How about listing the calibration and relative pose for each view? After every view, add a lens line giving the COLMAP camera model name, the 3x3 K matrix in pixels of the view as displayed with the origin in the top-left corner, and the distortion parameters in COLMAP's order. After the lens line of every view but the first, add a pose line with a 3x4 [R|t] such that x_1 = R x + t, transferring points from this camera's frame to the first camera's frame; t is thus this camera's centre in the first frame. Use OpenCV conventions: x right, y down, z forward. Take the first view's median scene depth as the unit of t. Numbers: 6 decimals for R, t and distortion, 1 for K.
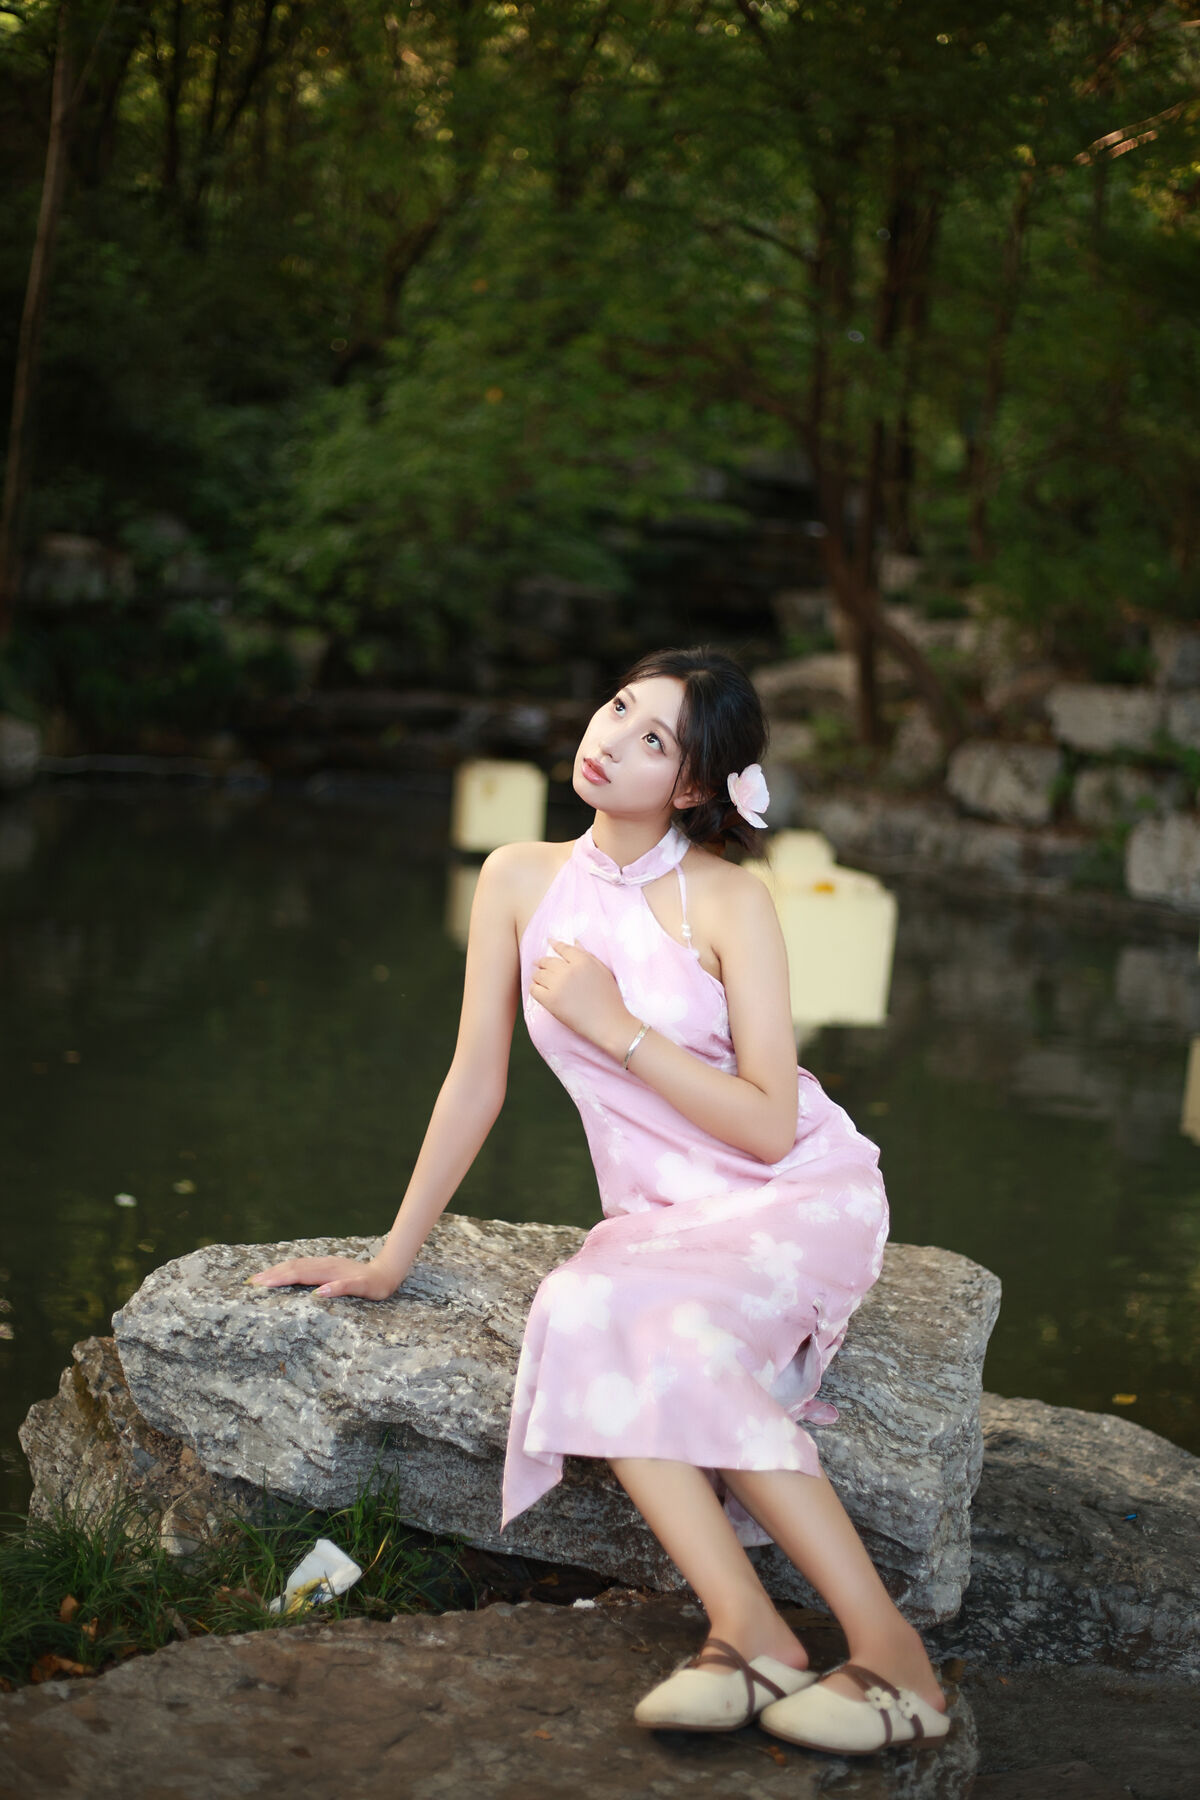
lens RADIAL K [[2692.3, 0, 600.0], [0, 2692.3, 900.0], [0, 0, 1]] dist [-0.117924, -0.053363]
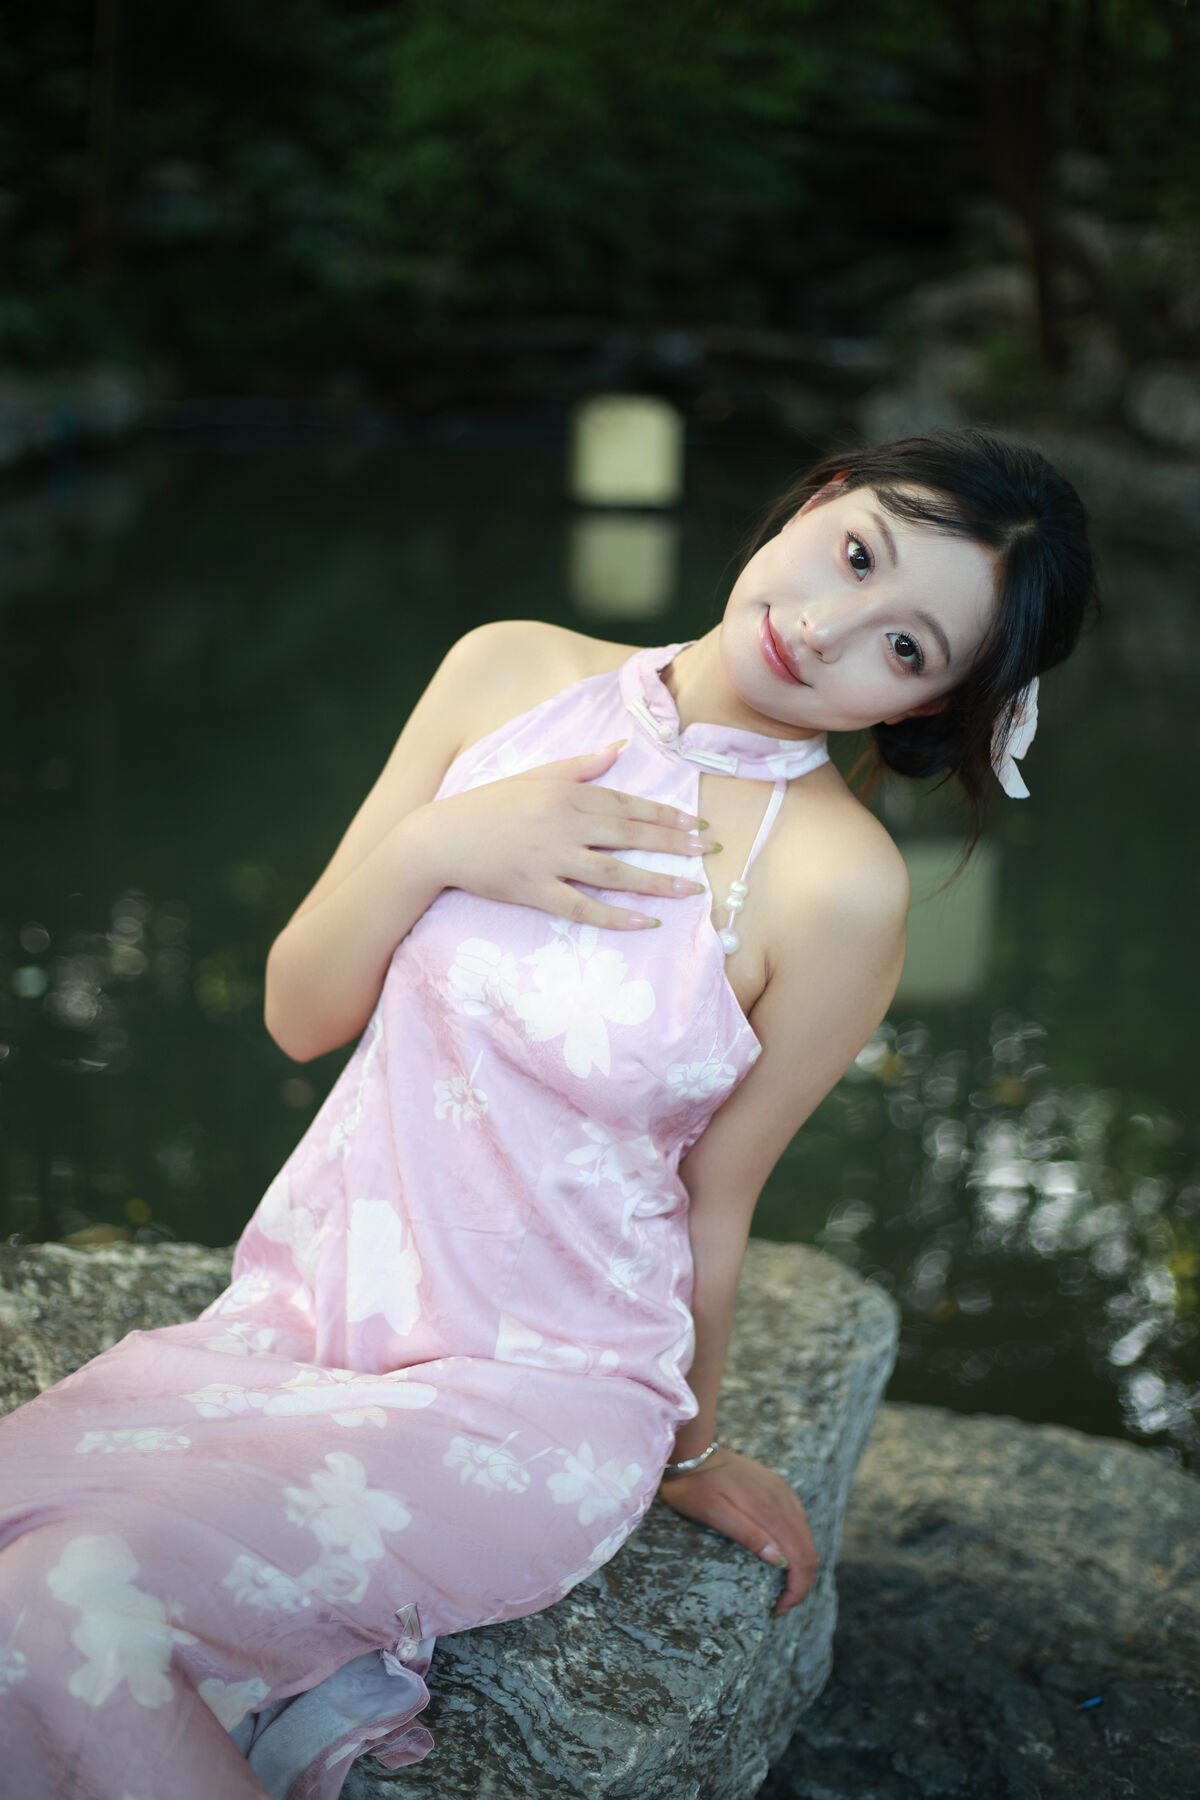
lens RADIAL K [[2701.0, 0, 600.0], [0, 2701.0, 900.0], [0, 0, 1]] dist [-0.116413, -0.063600]
pose [[0.996152, -0.011258, -0.086914, 0.156943], [0.023137, 0.990314, 0.136904, -0.046223], [0.084531, -0.138388, 0.986764, 0.449296]]
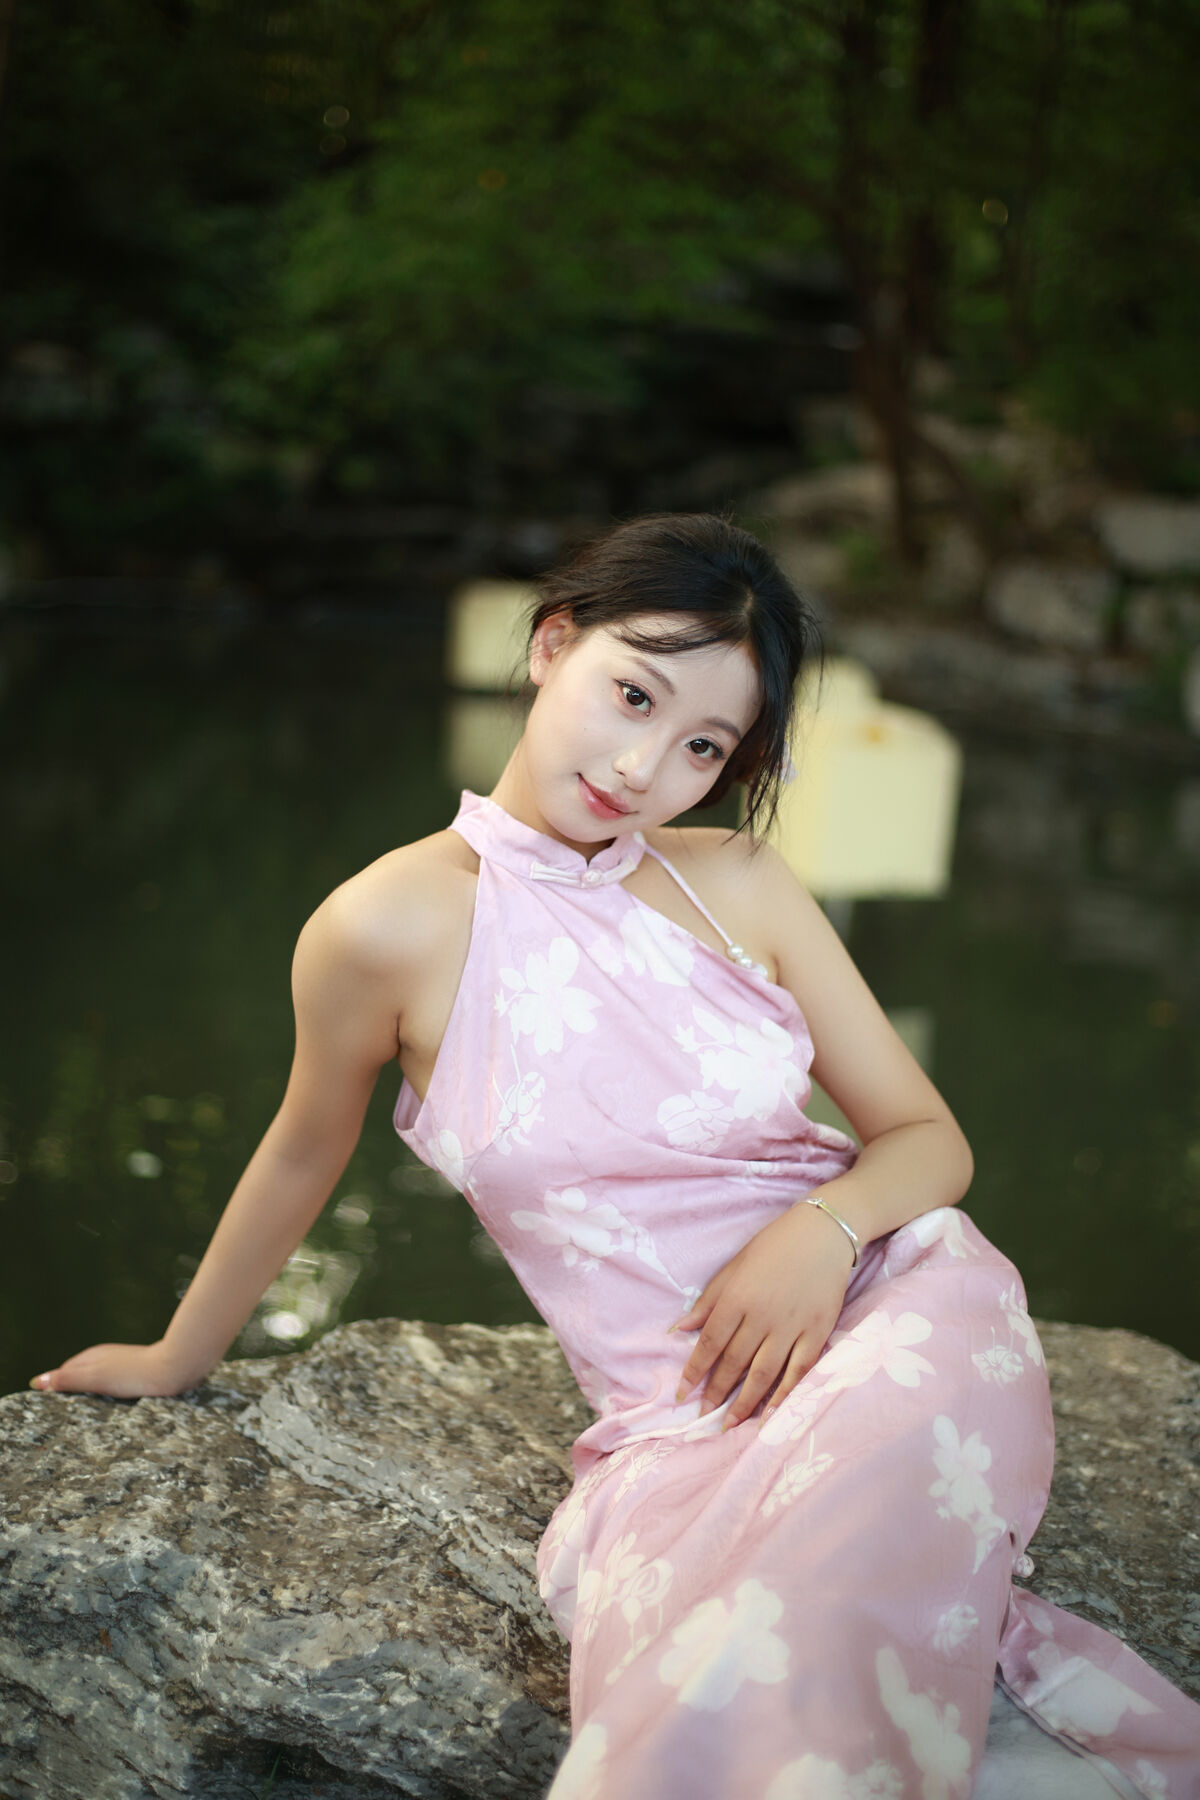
lens RADIAL K [[2692.3, 0, 600.0], [0, 2692.3, 900.0], [0, 0, 1]] dist [-0.117924, -0.053363]
pose [[0.999968, -0.006514, -0.004721, -0.003277], [0.006814, 0.997761, 0.066533, -0.028326], [0.004277, -0.066563, 0.997773, 0.397041]]
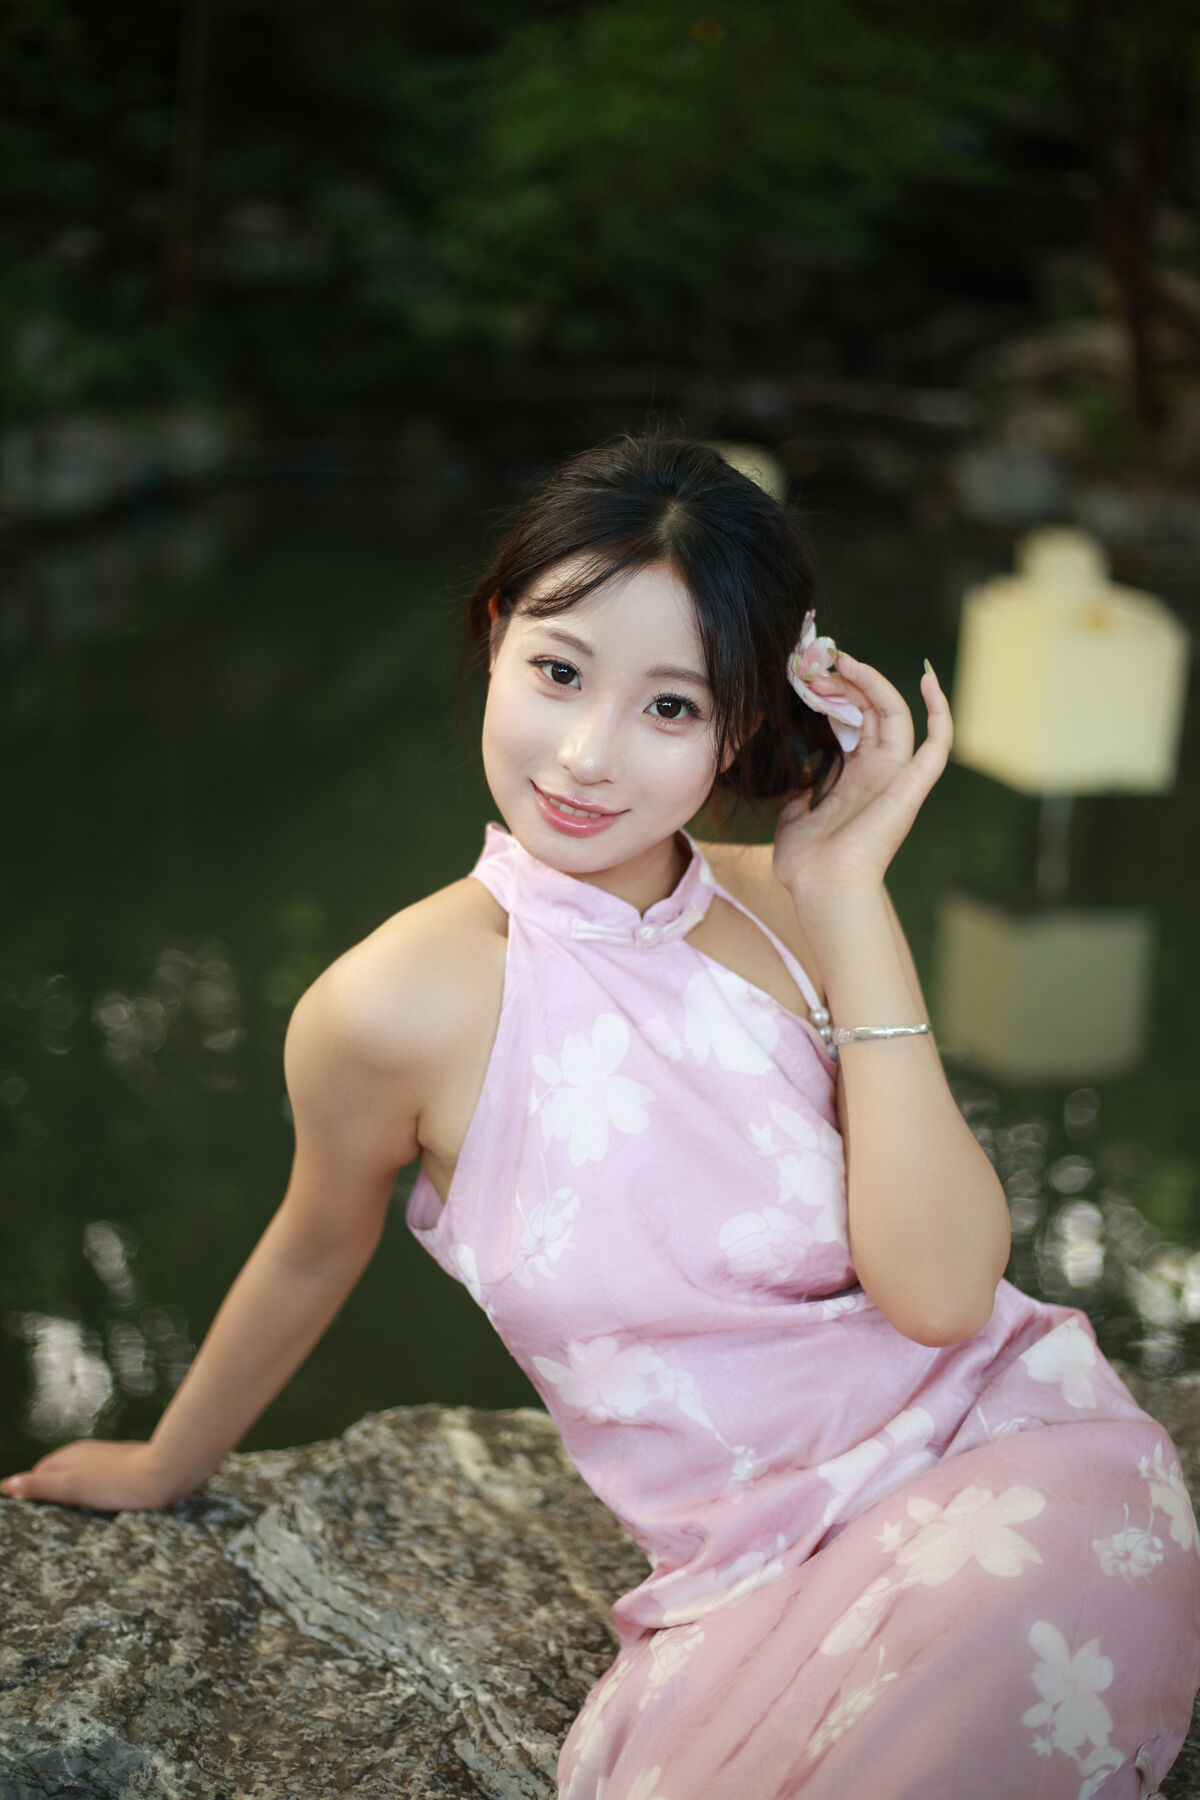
lens RADIAL K [[2701.0, 0, 600.0], [0, 2701.0, 900.0], [0, 0, 1]] dist [-0.116413, -0.063600]
pose [[0.995597, 0.001156, -0.093735, 0.030658], [0.010045, 0.992851, 0.118938, -0.054473], [0.093202, -0.119356, 0.988467, 0.516791]]
